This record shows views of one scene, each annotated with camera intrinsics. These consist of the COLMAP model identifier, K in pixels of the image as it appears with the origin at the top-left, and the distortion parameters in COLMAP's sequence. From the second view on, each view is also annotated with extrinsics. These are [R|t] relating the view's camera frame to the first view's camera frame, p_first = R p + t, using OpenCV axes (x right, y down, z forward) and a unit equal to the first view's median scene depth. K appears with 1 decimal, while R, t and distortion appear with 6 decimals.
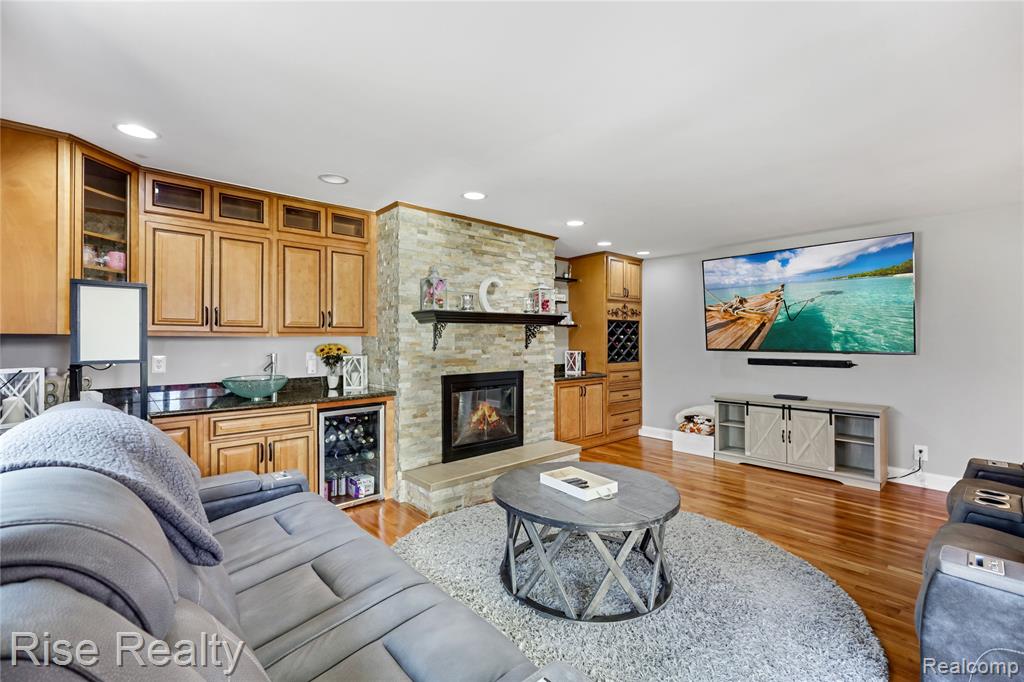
lens RADIAL K [[445.9, 0, 518.0], [0, 445.9, 339.6], [0, 0, 1]] dist [0.000814, -0.000282]
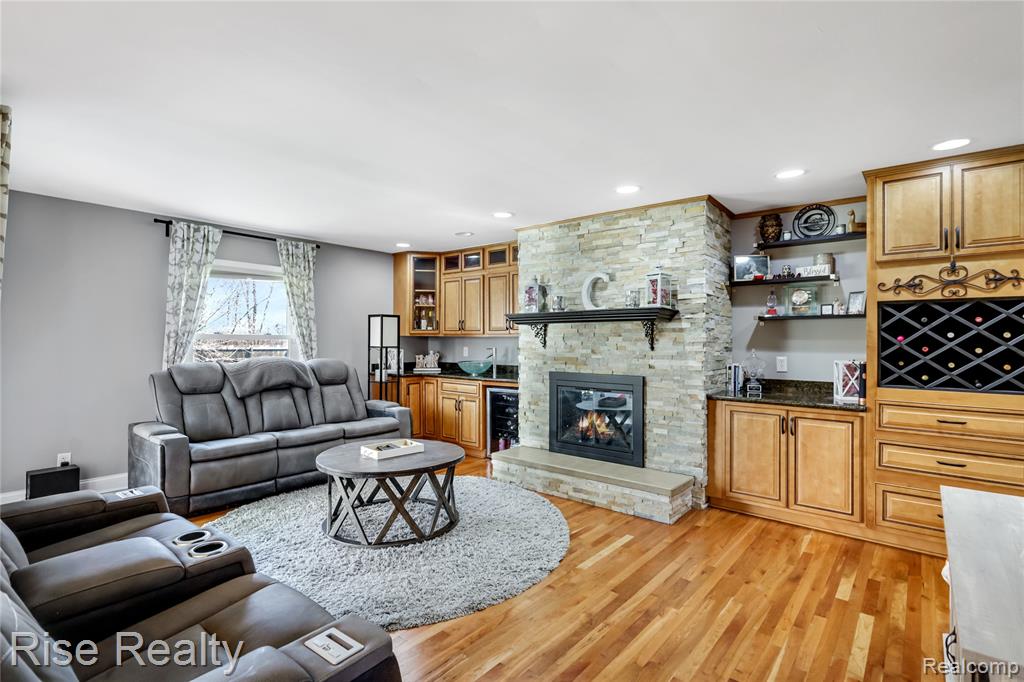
lens RADIAL K [[497.8, 0, 514.6], [0, 497.8, 338.5], [0, 0, 1]] dist [-0.002150, -0.000284]
pose [[0.141572, -0.000549, -0.989928, 0.910747], [-0.006747, 0.999976, -0.001519, 0.001518], [0.989905, 0.006894, 0.141565, 0.649586]]
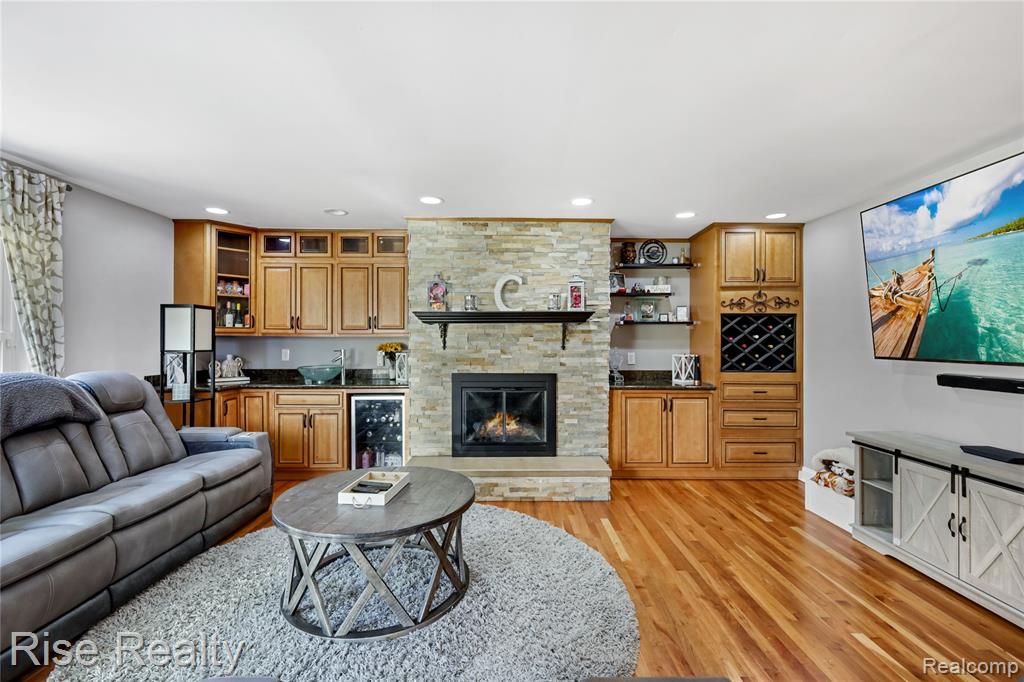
lens RADIAL K [[445.9, 0, 518.0], [0, 445.9, 339.6], [0, 0, 1]] dist [0.000814, -0.000282]
pose [[0.750030, 0.000786, -0.661403, 0.566458], [-0.004134, 0.999985, -0.003500, 0.003530], [0.661391, 0.005360, 0.750022, 0.274489]]
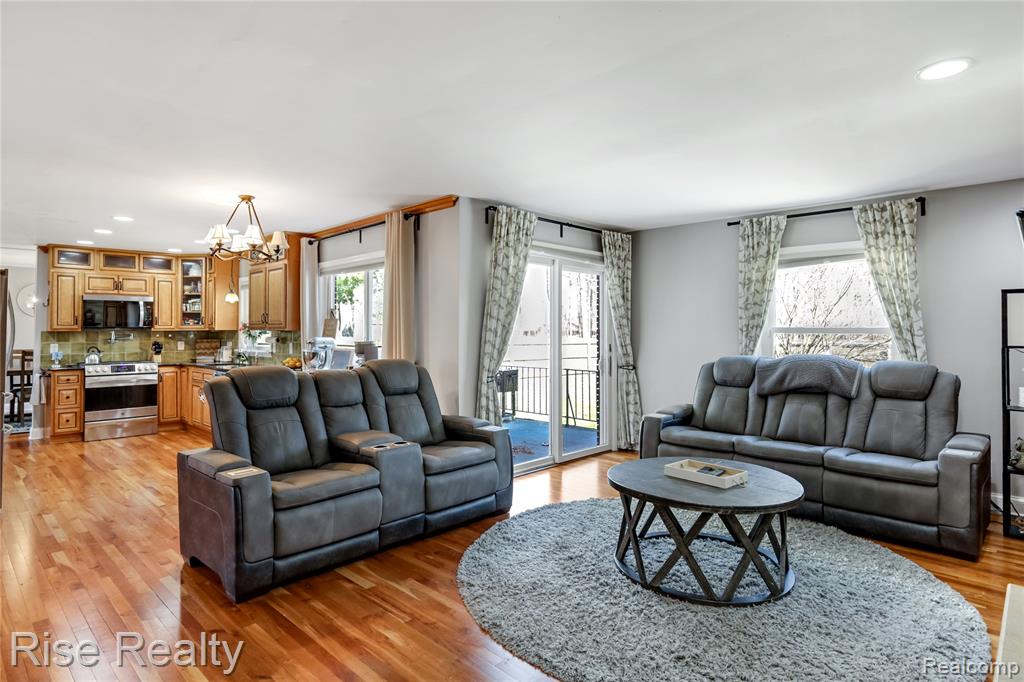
lens RADIAL K [[553.7, 0, 511.4], [0, 553.7, 325.1], [0, 0, 1]] dist [-0.000164, 0.000037]
pose [[-0.997973, 0.001352, -0.063630, 0.370148], [0.001566, 0.999993, -0.003317, -0.007195], [0.063625, -0.003410, -0.997968, 1.260760]]
